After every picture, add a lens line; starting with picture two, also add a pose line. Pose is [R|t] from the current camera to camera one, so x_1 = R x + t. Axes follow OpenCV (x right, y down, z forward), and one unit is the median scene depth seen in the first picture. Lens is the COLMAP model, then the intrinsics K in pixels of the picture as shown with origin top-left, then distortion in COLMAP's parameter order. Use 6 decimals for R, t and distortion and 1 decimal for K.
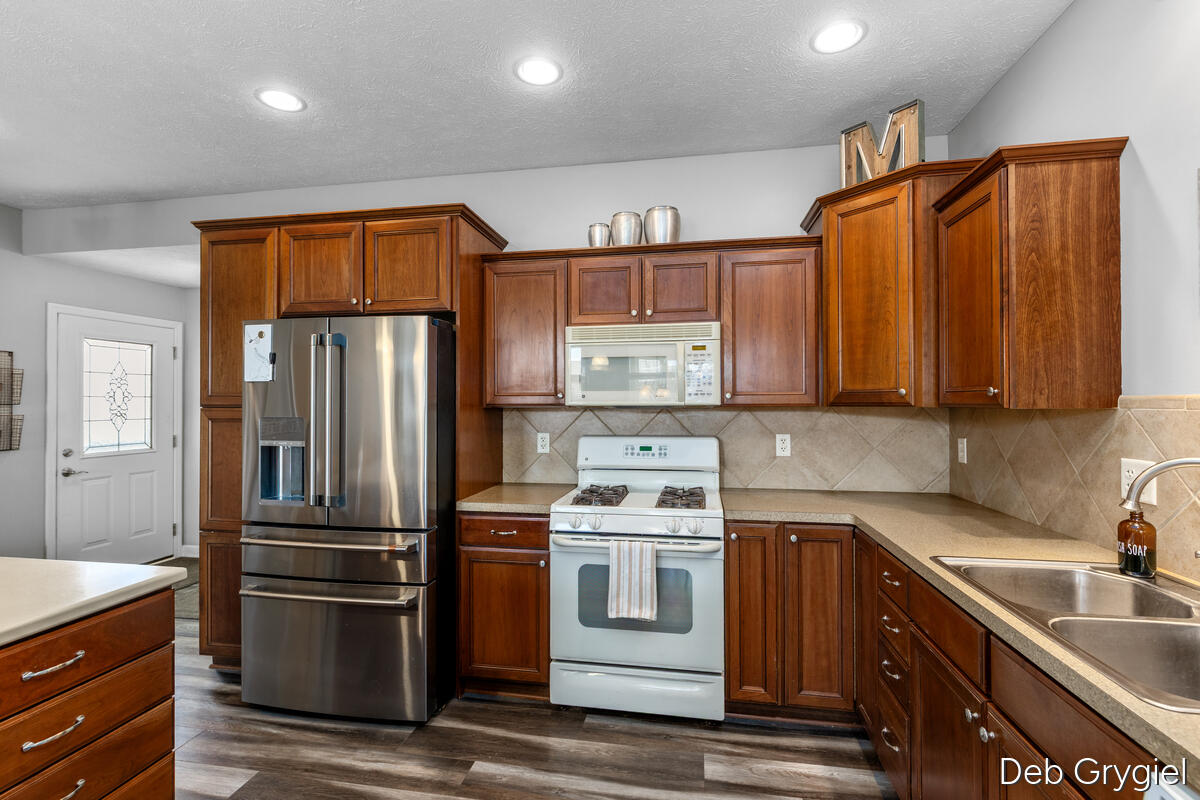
lens RADIAL K [[548.9, 0, 595.8], [0, 548.9, 397.7], [0, 0, 1]] dist [-0.000683, 0.000098]
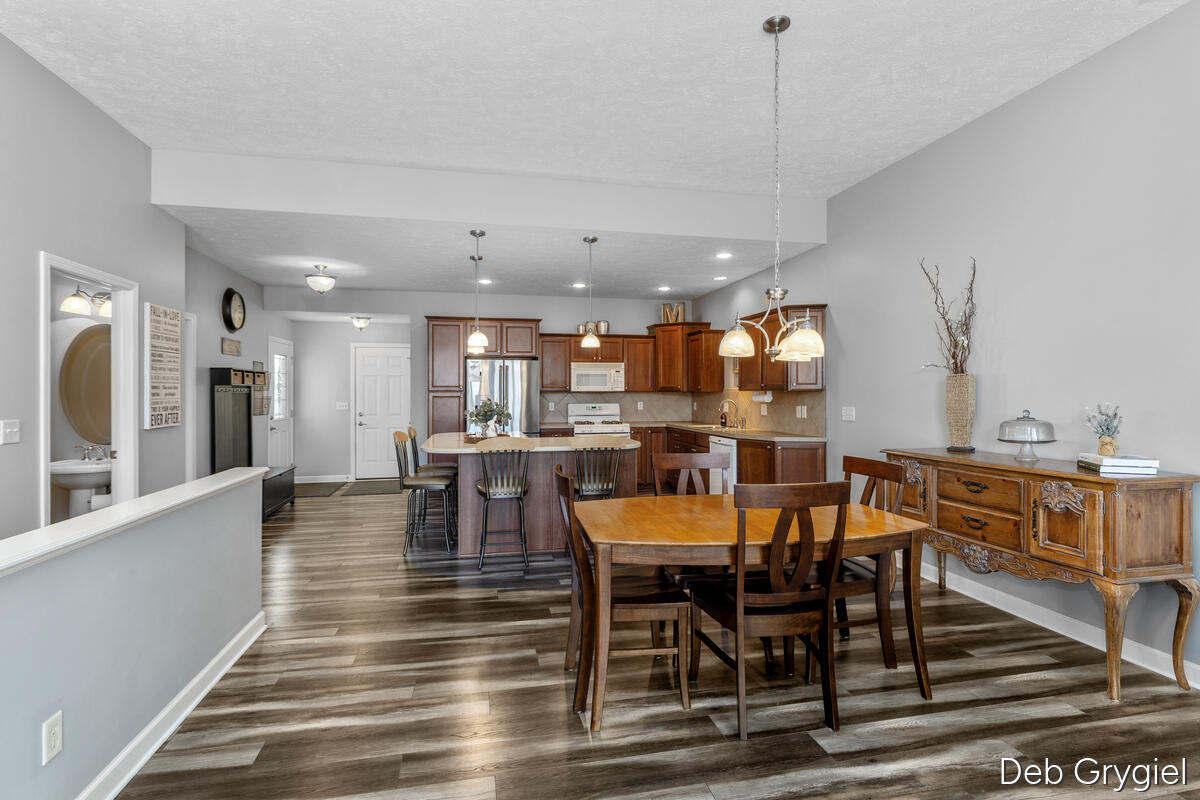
lens RADIAL K [[562.1, 0, 594.3], [0, 562.1, 395.3], [0, 0, 1]] dist [0.001149, 0.000089]
pose [[0.924349, -0.000254, 0.381547, -1.085441], [-0.003842, 0.999943, 0.009973, 0.005630], [-0.381528, -0.010684, 0.924296, -1.748884]]
